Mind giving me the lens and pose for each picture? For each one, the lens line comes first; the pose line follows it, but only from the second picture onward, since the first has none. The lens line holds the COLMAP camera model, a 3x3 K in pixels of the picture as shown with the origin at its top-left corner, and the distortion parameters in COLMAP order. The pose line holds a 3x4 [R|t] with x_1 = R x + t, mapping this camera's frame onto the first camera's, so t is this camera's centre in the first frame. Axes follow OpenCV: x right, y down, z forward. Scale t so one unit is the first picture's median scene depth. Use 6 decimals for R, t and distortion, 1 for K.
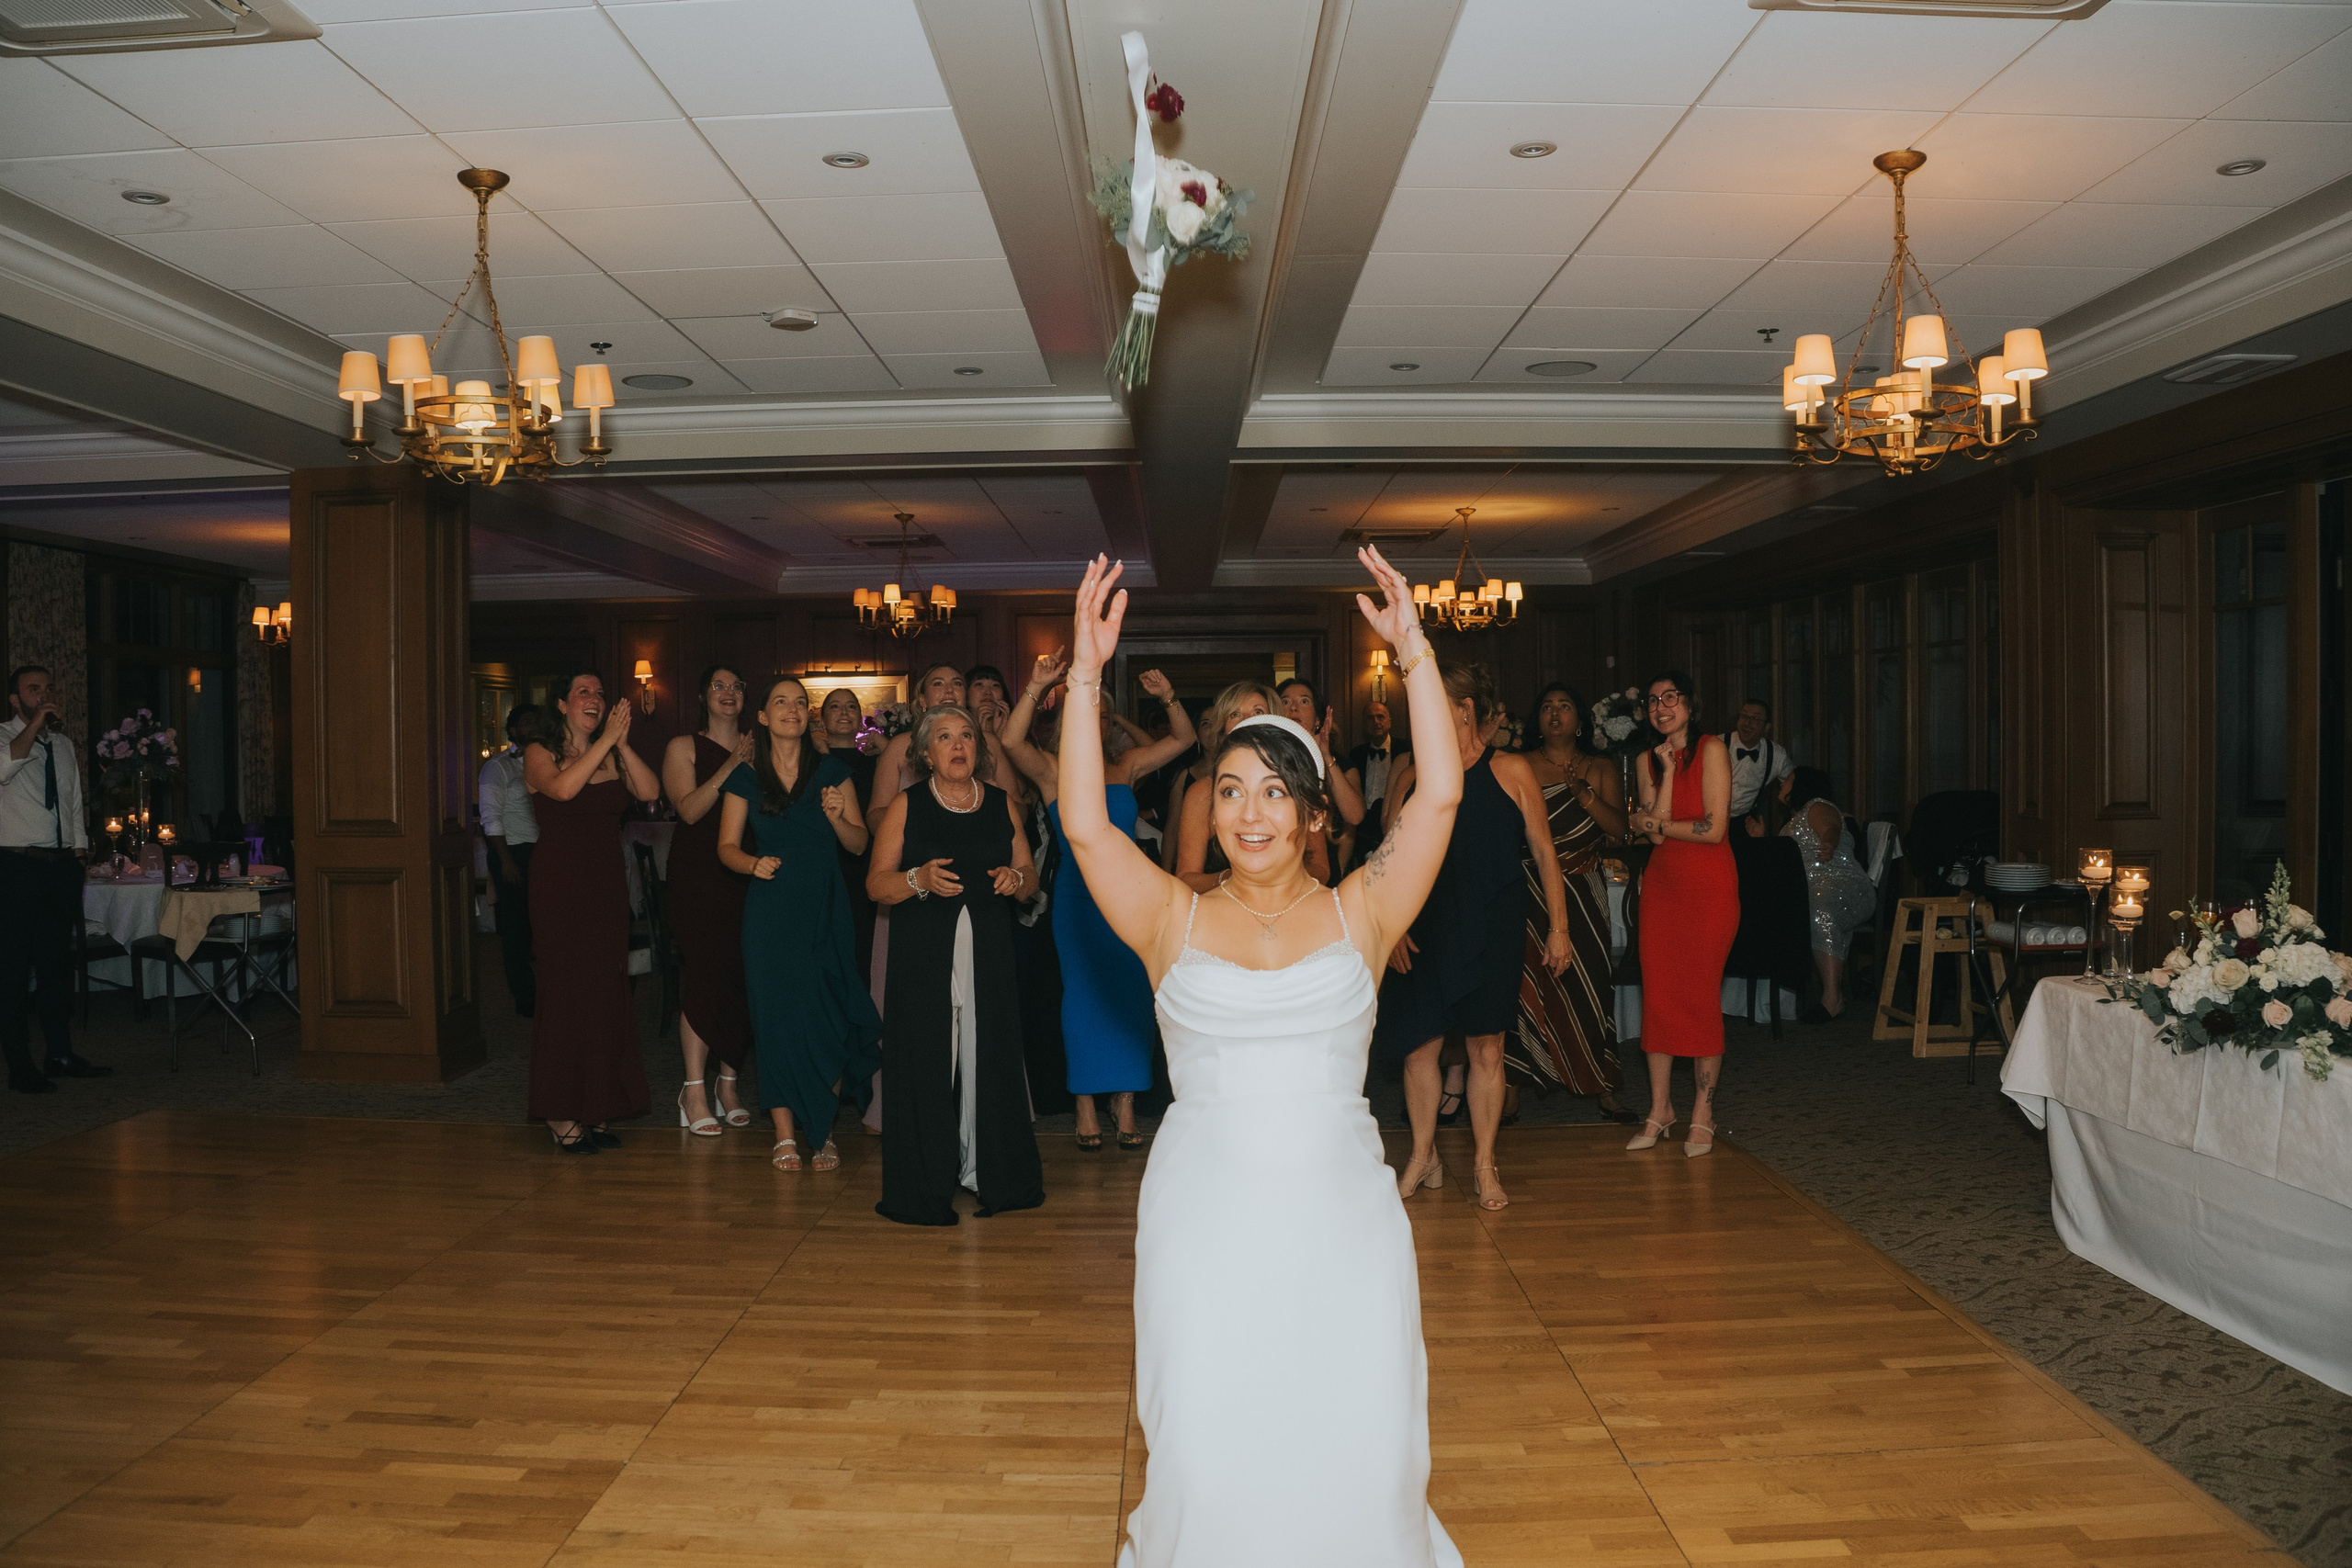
lens RADIAL K [[1663.3, 0, 1176.0], [0, 1663.3, 784.0], [0, 0, 1]] dist [-0.171532, 0.071667]
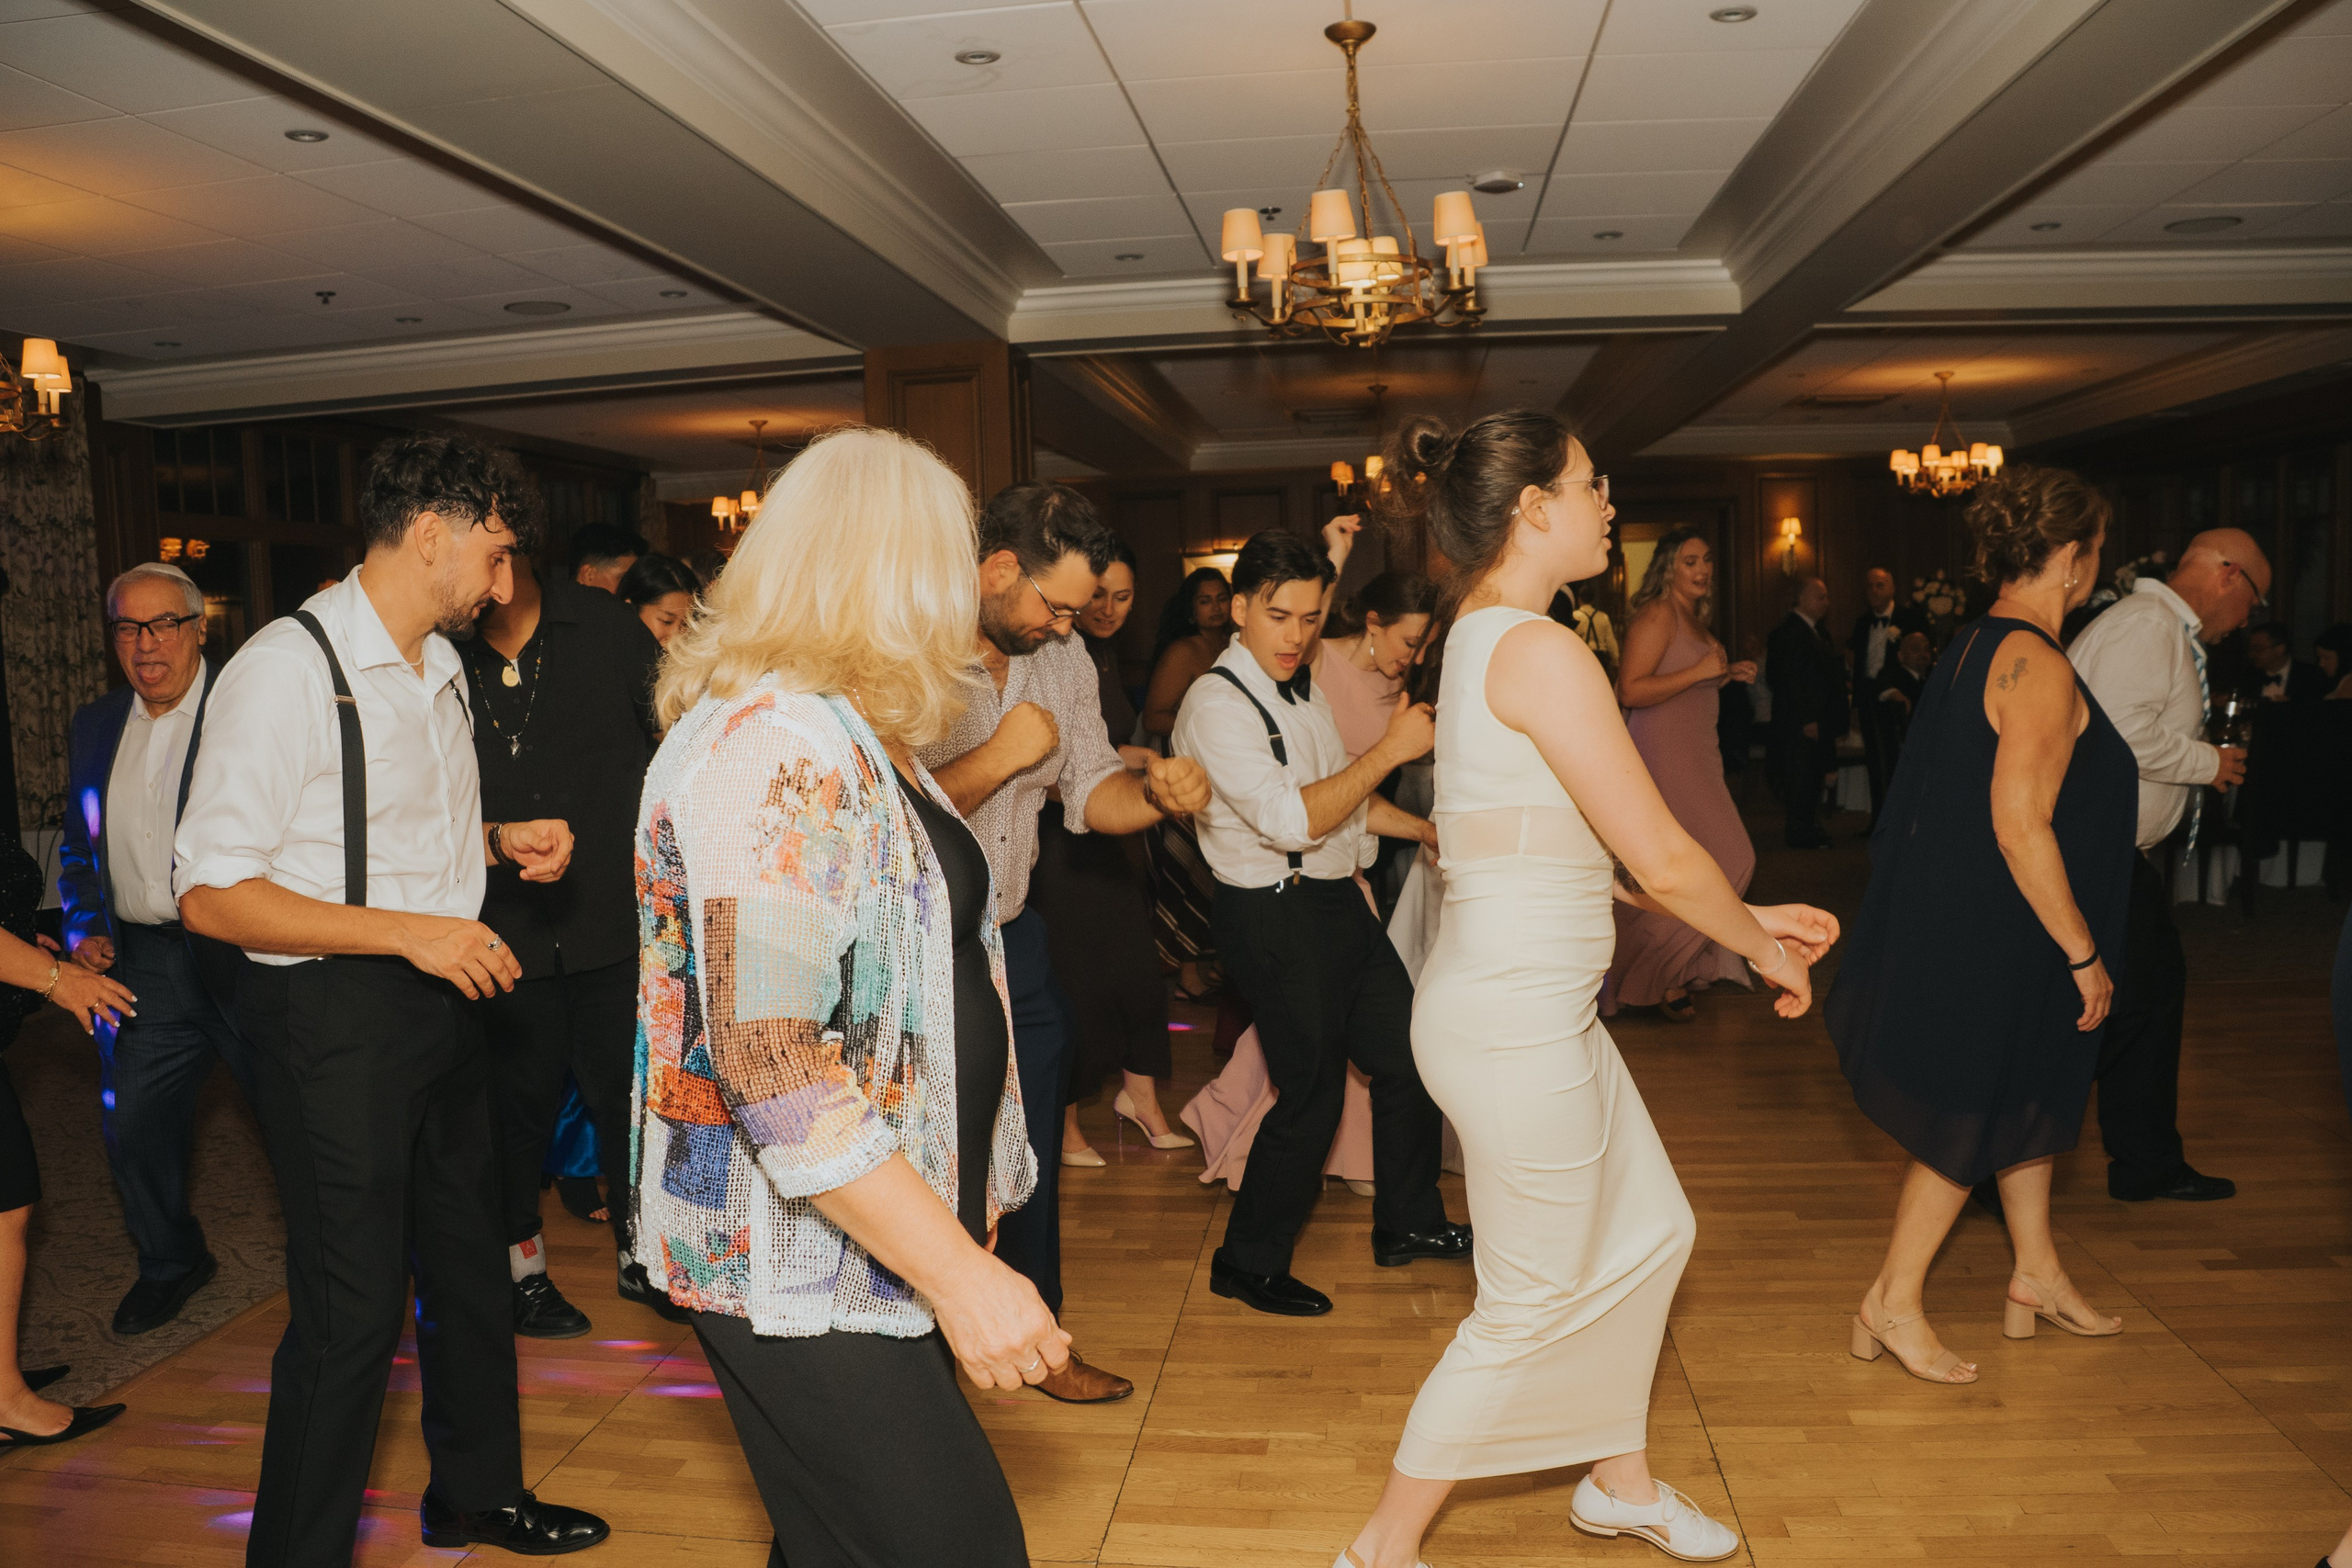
lens RADIAL K [[1664.5, 0, 1181.5], [0, 1664.5, 773.0], [0, 0, 1]] dist [-0.174756, 0.075805]
pose [[0.994731, -0.014464, -0.101490, -0.404135], [0.020884, 0.997827, 0.062483, 0.007964], [0.100366, -0.064274, 0.992872, -0.020881]]
